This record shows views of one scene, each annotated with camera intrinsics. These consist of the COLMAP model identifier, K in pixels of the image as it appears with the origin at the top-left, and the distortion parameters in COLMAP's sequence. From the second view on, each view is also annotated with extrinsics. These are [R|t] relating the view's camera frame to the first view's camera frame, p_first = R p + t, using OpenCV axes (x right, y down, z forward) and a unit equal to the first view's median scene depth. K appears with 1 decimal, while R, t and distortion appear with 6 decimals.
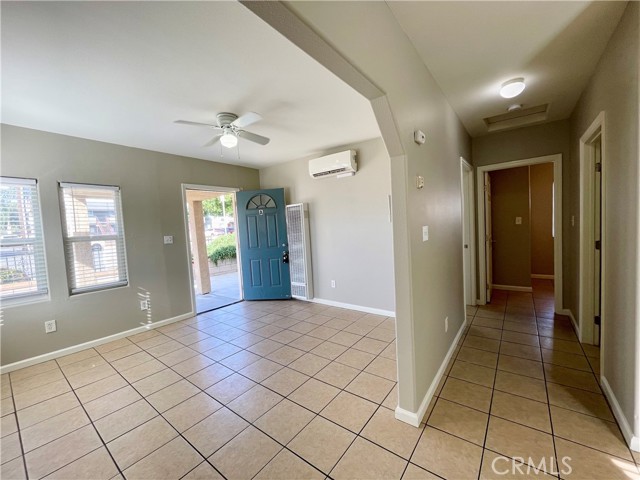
lens RADIAL K [[258.6, 0, 321.8], [0, 258.6, 240.4], [0, 0, 1]] dist [-0.002366, -0.000250]
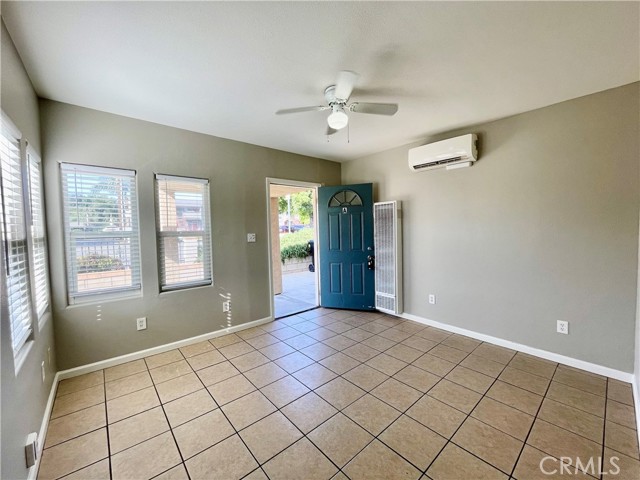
lens RADIAL K [[258.6, 0, 321.8], [0, 258.6, 240.4], [0, 0, 1]] dist [-0.002366, -0.000250]
pose [[0.979929, 0.043915, -0.194448, -0.147320], [-0.043789, 0.999029, 0.004948, -0.007243], [0.194476, 0.003666, 0.980900, 0.123526]]
